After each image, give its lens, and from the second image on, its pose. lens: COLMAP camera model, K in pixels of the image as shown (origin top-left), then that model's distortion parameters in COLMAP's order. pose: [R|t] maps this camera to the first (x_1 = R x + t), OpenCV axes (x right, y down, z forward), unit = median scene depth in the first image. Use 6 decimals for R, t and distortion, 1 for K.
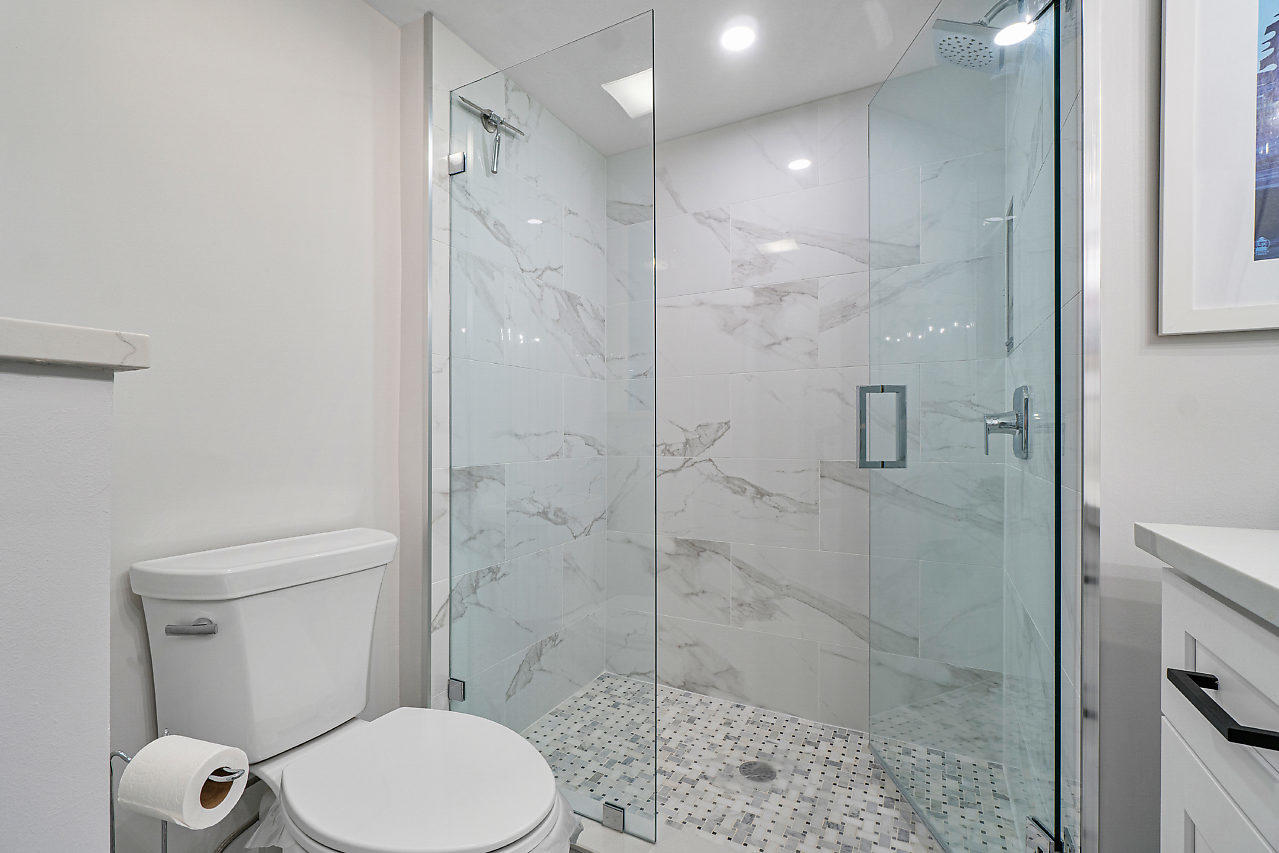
lens RADIAL K [[558.3, 0, 637.5], [0, 558.3, 439.1], [0, 0, 1]] dist [-0.003373, -0.001477]
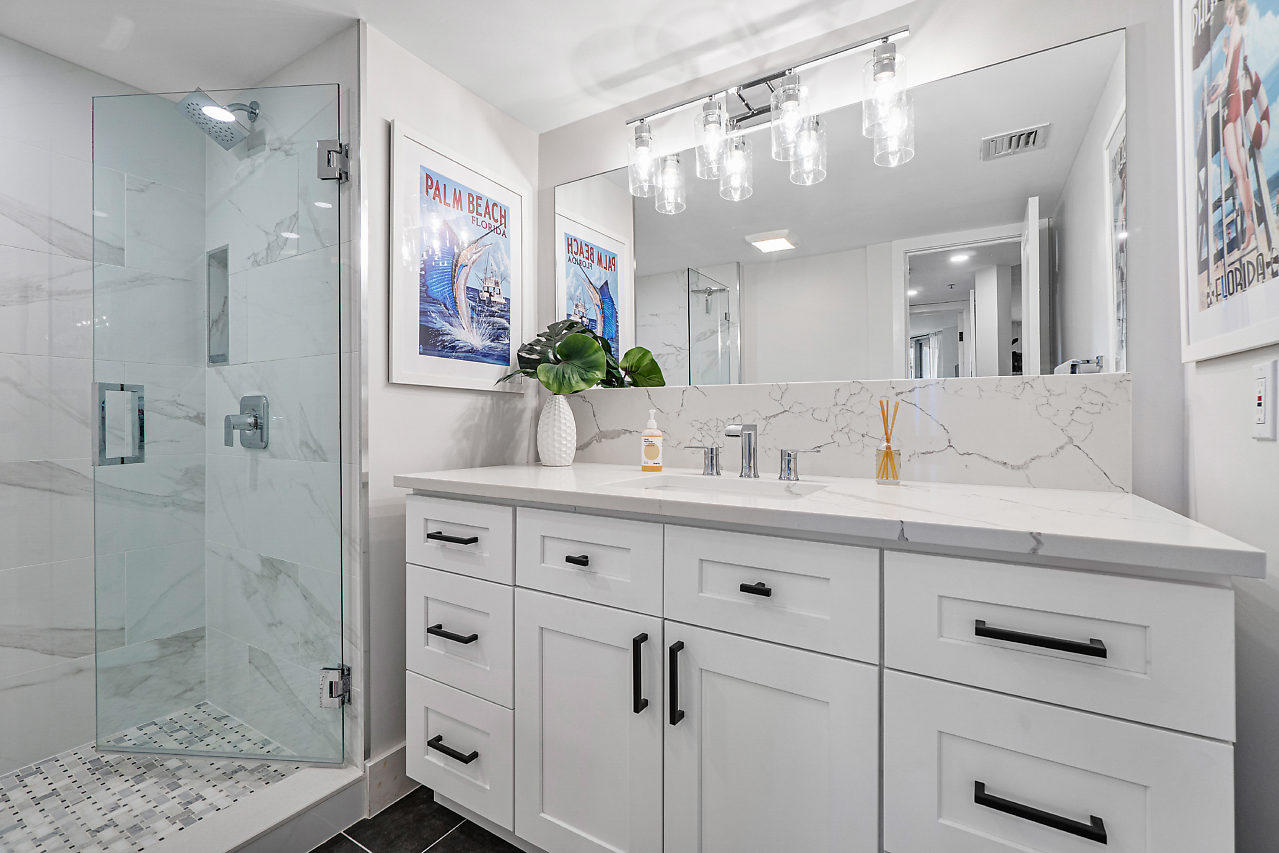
lens RADIAL K [[558.3, 0, 632.8], [0, 558.3, 423.4], [0, 0, 1]] dist [-0.003373, -0.001477]
pose [[0.046385, 0.002479, 0.998921, -0.541709], [0.006858, 0.999973, -0.002800, -0.013460], [-0.998900, 0.006981, 0.046367, 0.007862]]
